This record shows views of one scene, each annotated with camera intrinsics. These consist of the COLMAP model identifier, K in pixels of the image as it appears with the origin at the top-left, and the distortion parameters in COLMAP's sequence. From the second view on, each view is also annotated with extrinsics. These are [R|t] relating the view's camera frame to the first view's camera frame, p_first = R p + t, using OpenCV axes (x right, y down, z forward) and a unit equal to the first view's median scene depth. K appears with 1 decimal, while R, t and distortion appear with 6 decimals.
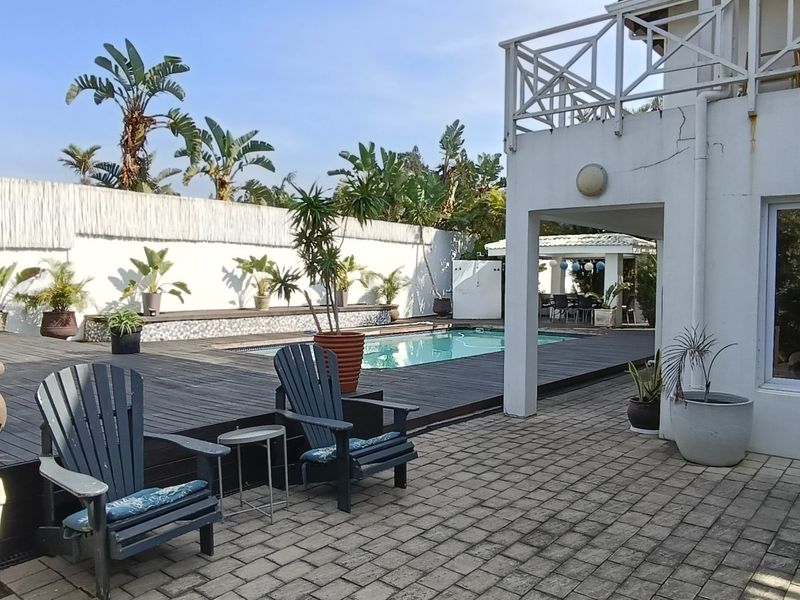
lens RADIAL K [[637.2, 0, 400.5], [0, 637.2, 301.7], [0, 0, 1]] dist [-0.009603, -0.000234]
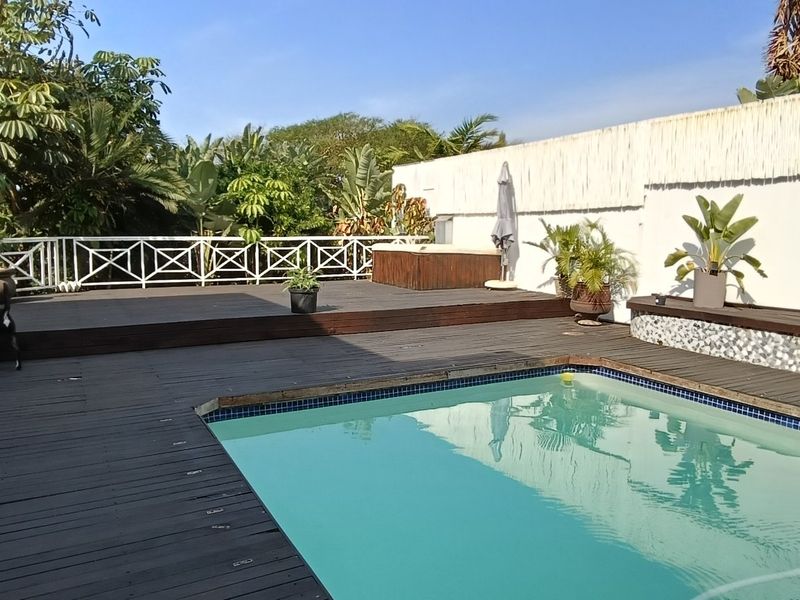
lens RADIAL K [[637.2, 0, 400.5], [0, 637.2, 300.0], [0, 0, 1]] dist [-0.009603, -0.000234]
pose [[-0.383564, 0.107334, -0.917256, 0.305308], [-0.027411, 0.991462, 0.127480, -0.056755], [0.923107, 0.074040, -0.377347, 0.965177]]
